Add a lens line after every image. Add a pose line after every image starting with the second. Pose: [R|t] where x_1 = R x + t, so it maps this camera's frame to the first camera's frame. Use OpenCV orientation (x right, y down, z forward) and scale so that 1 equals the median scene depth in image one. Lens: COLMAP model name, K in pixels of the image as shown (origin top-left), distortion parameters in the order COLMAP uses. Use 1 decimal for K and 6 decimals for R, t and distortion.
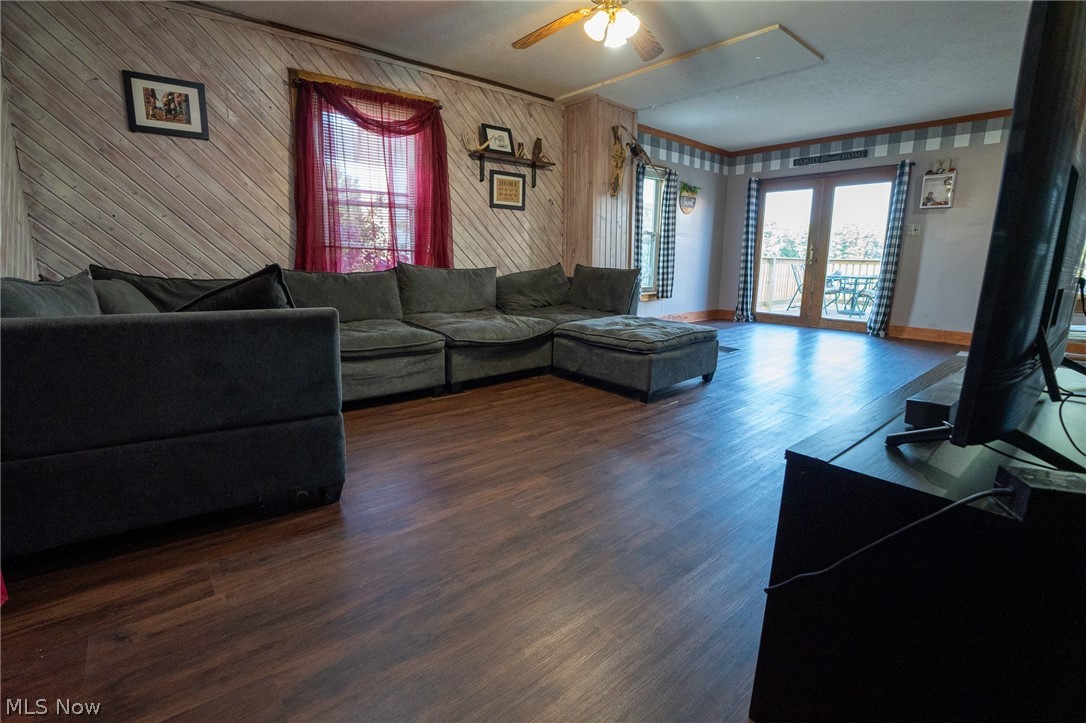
lens RADIAL K [[479.1, 0, 545.0], [0, 479.1, 358.6], [0, 0, 1]] dist [-0.065545, 0.012833]
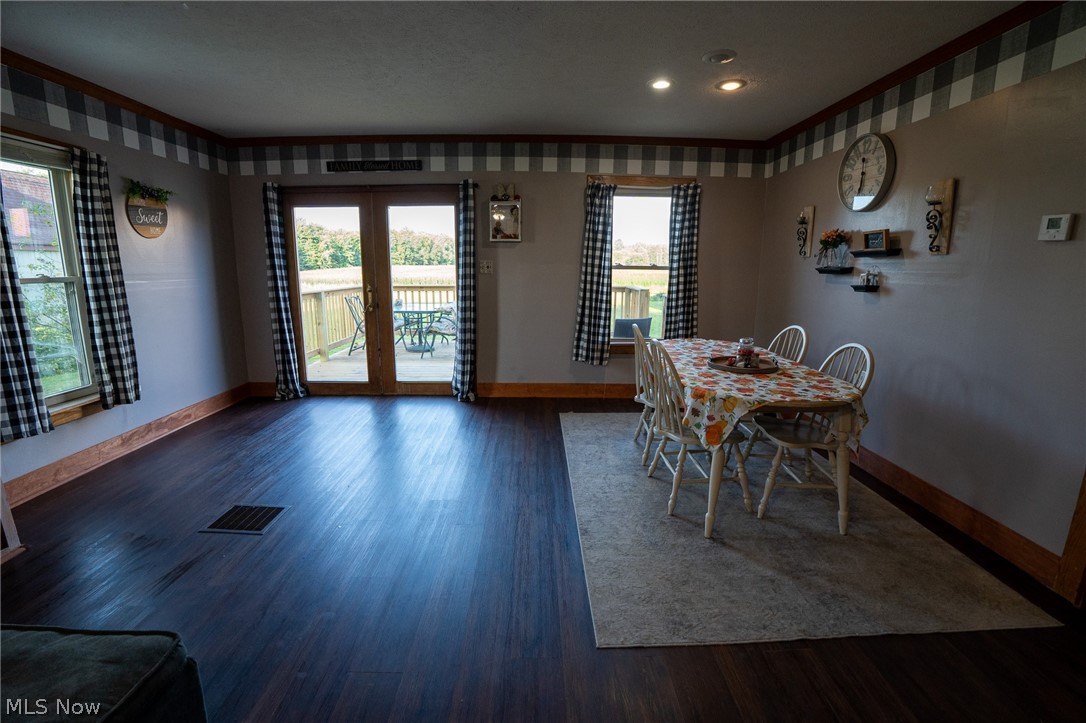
lens RADIAL K [[479.1, 0, 543.8], [0, 479.1, 368.8], [0, 0, 1]] dist [-0.065545, 0.012833]
pose [[0.645668, -0.157276, 0.747247, 0.181870], [0.150361, 0.985587, 0.077519, -0.134530], [-0.748669, 0.062305, 0.660010, 0.331327]]
